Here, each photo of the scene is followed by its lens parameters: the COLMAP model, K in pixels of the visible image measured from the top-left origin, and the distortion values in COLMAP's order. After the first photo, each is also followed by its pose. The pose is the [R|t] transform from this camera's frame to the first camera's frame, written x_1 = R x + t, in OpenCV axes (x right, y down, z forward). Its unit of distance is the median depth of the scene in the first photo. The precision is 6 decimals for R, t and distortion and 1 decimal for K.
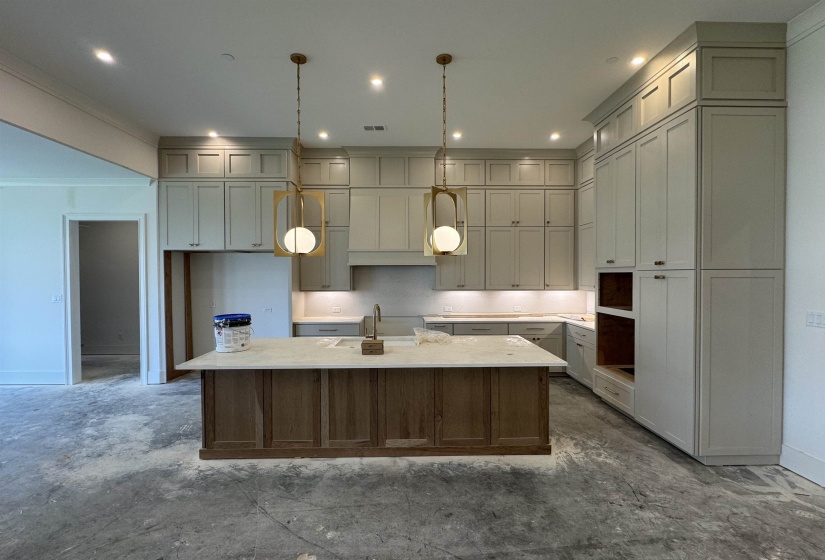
lens RADIAL K [[373.6, 0, 412.4], [0, 373.6, 277.6], [0, 0, 1]] dist [-0.002669, -0.000373]
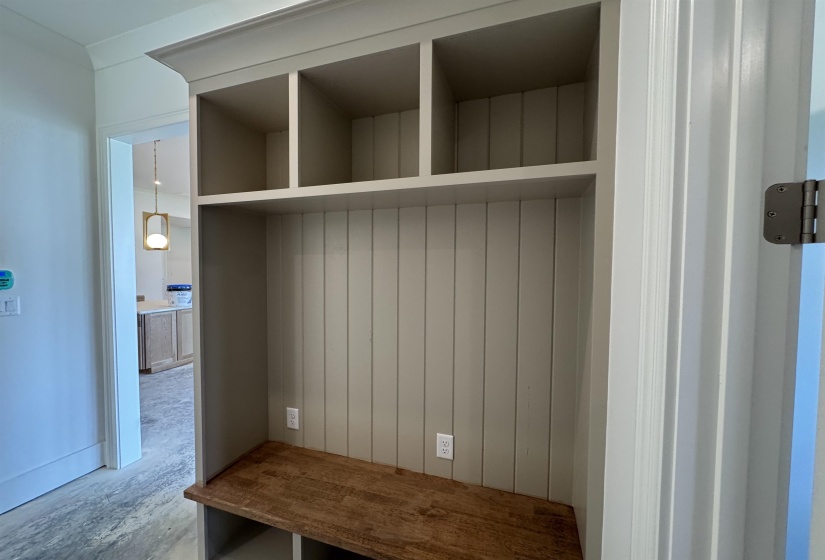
lens RADIAL K [[329.3, 0, 409.7], [0, 329.3, 280.7], [0, 0, 1]] dist [-0.004111, 0.000732]
pose [[-0.937474, -0.013372, 0.347798, -1.890921], [0.001945, 0.999045, 0.043653, 0.020547], [-0.348050, 0.041600, -0.936553, 1.963364]]
